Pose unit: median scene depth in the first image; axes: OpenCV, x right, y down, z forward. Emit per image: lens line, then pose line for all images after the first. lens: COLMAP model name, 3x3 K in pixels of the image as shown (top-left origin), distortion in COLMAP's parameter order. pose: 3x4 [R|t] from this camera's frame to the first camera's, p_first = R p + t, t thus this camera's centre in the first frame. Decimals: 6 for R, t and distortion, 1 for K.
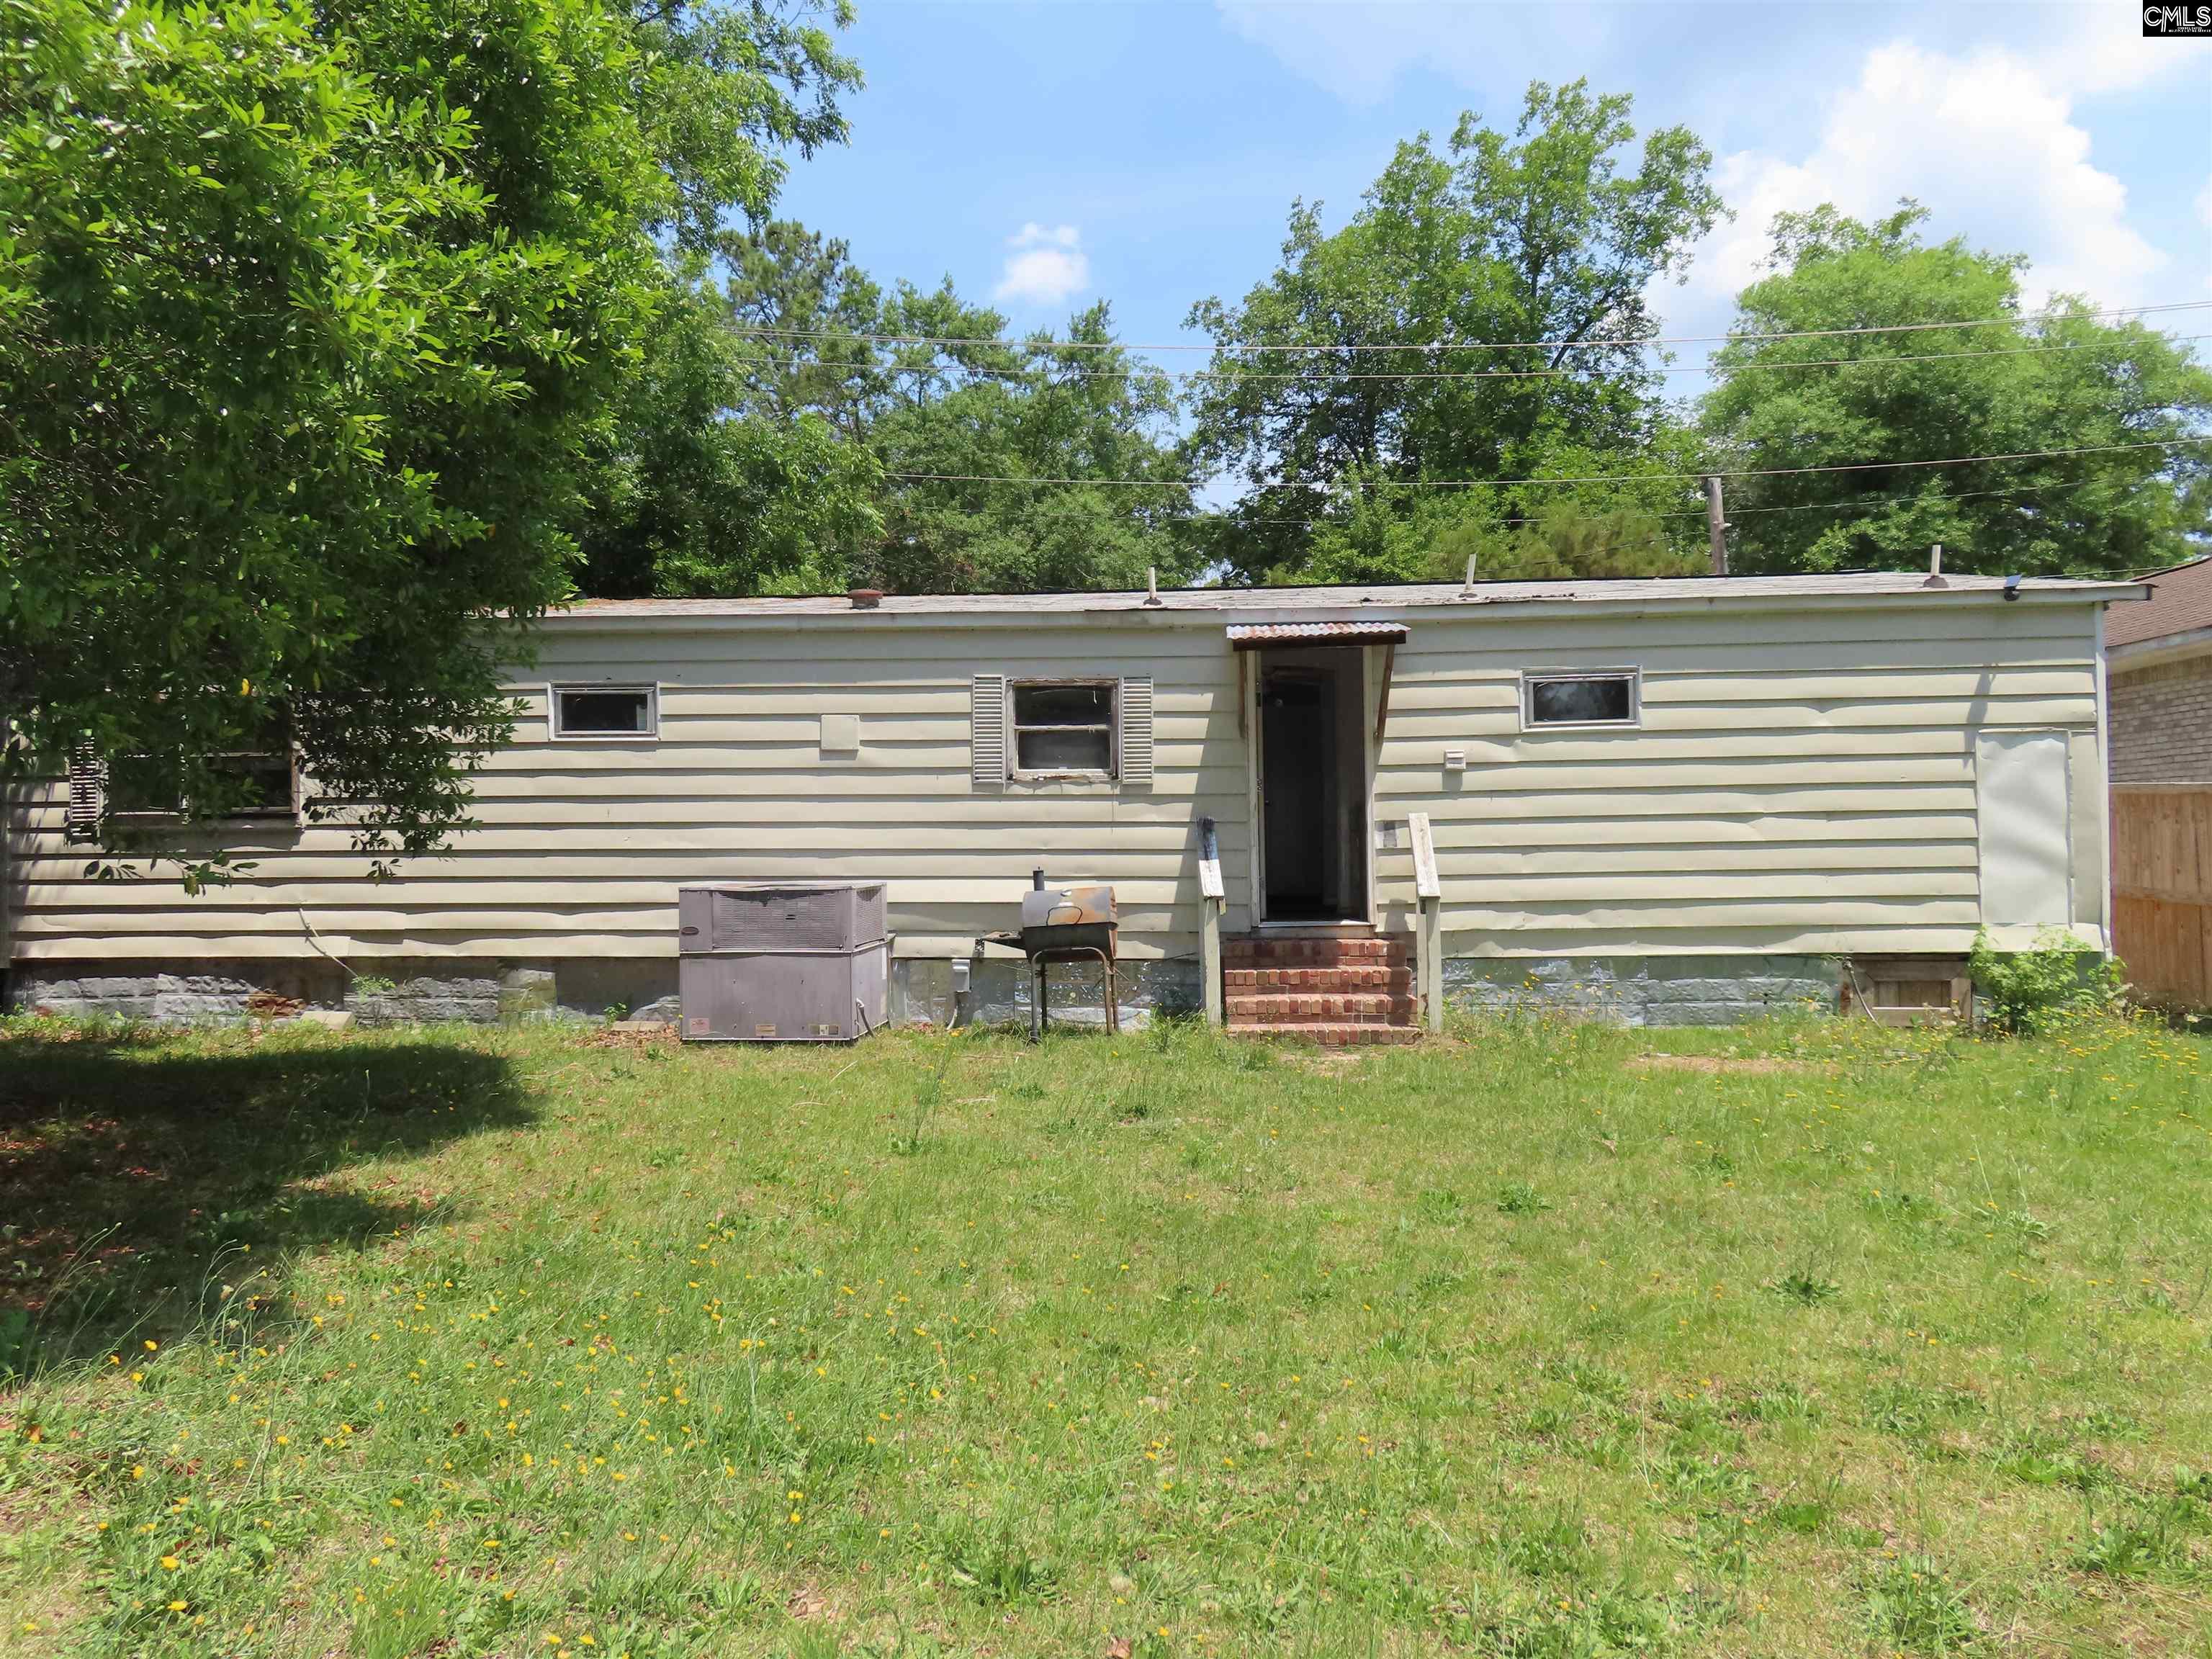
lens RADIAL K [[1556.3, 0, 1106.0], [0, 1556.3, 829.5], [0, 0, 1]] dist [-0.043745, 0.001846]
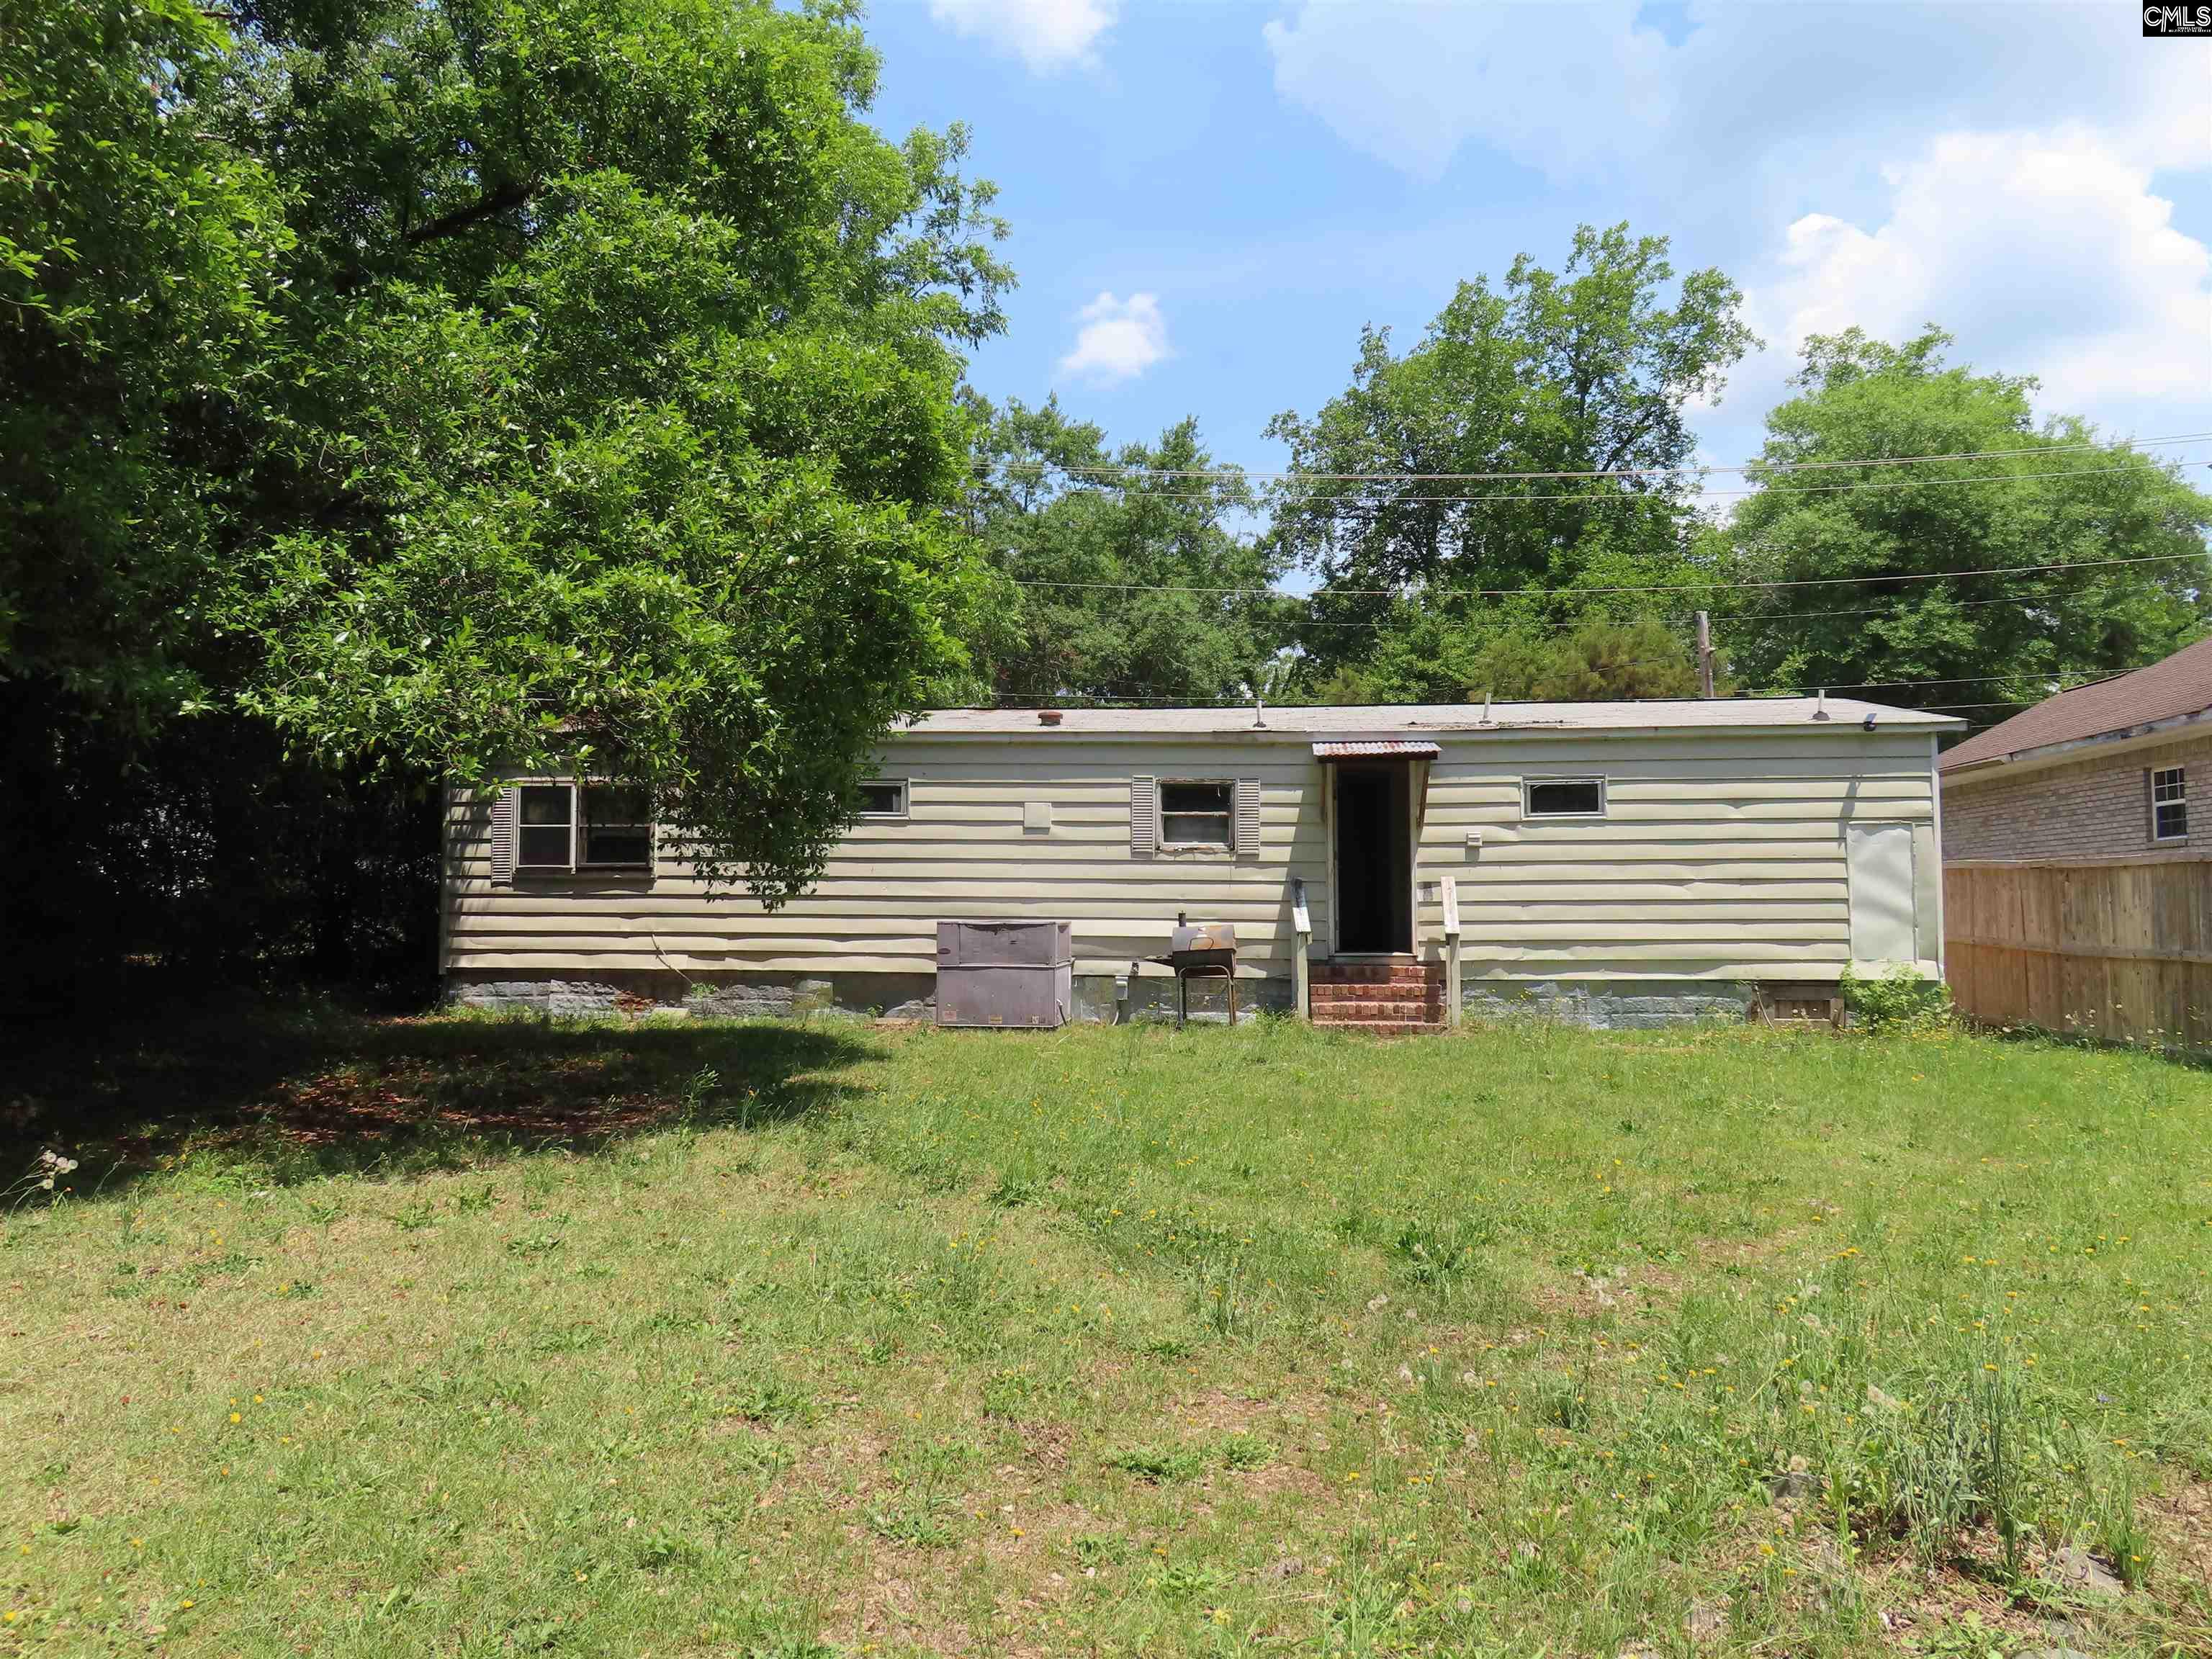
lens RADIAL K [[1582.6, 0, 1106.0], [0, 1582.6, 829.5], [0, 0, 1]] dist [-0.011179, 0.003827]
pose [[0.999136, 0.010535, -0.040215, -0.050694], [-0.012142, 0.999129, -0.039930, 0.007560], [0.039760, 0.040383, 0.998393, -0.436463]]
